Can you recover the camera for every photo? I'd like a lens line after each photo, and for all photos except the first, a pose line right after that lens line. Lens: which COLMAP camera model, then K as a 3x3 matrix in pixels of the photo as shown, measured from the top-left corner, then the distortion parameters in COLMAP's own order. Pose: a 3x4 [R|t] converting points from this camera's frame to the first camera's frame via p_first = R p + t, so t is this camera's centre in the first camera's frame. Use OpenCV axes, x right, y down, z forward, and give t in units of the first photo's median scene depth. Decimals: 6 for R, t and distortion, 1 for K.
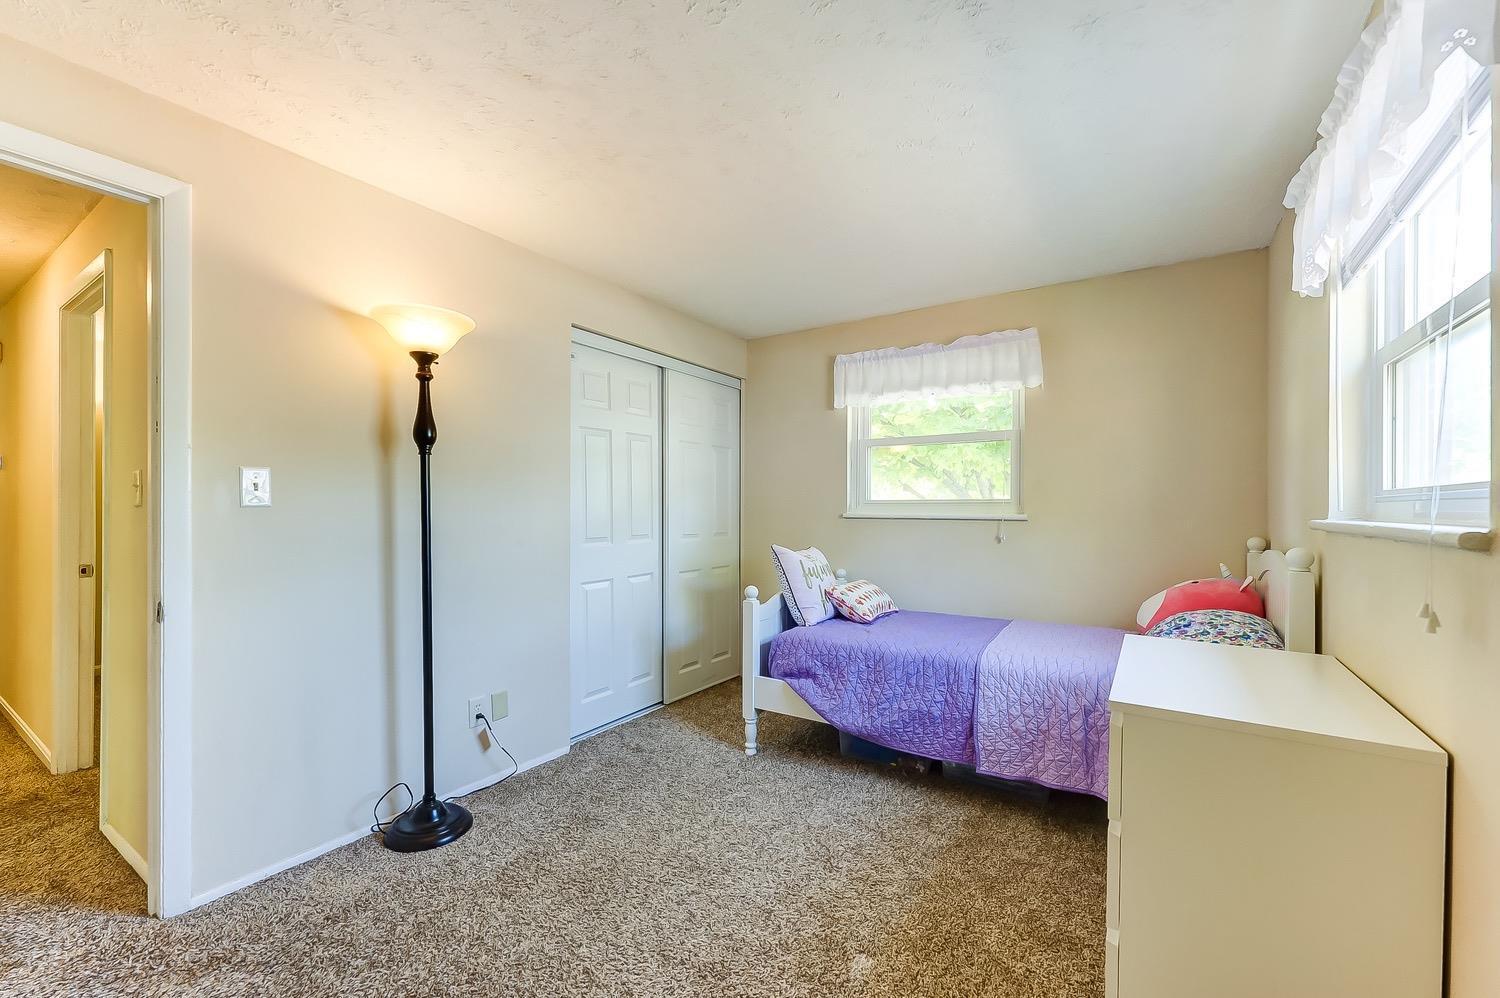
lens RADIAL K [[617.0, 0, 741.6], [0, 617.0, 506.9], [0, 0, 1]] dist [0.002582, -0.001862]
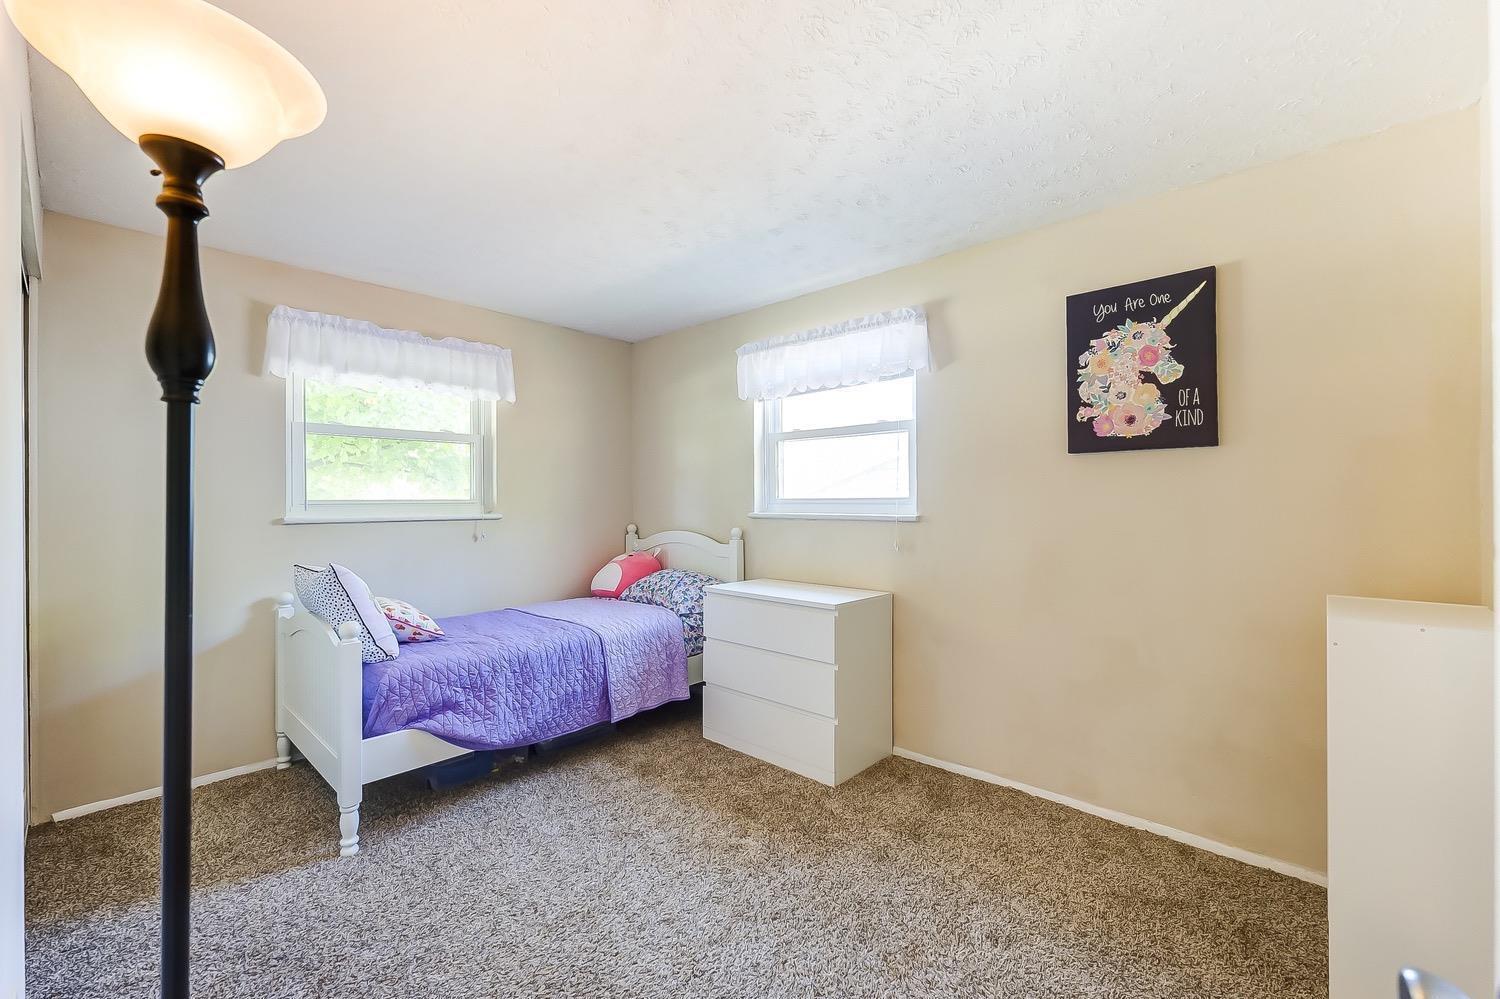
lens RADIAL K [[615.3, 0, 741.1], [0, 615.3, 497.9], [0, 0, 1]] dist [-0.003267, -0.000064]
pose [[0.159946, 0.000668, 0.987126, -0.651630], [0.003347, 0.999994, -0.001219, -0.015078], [-0.987120, 0.003499, 0.159943, 0.449300]]
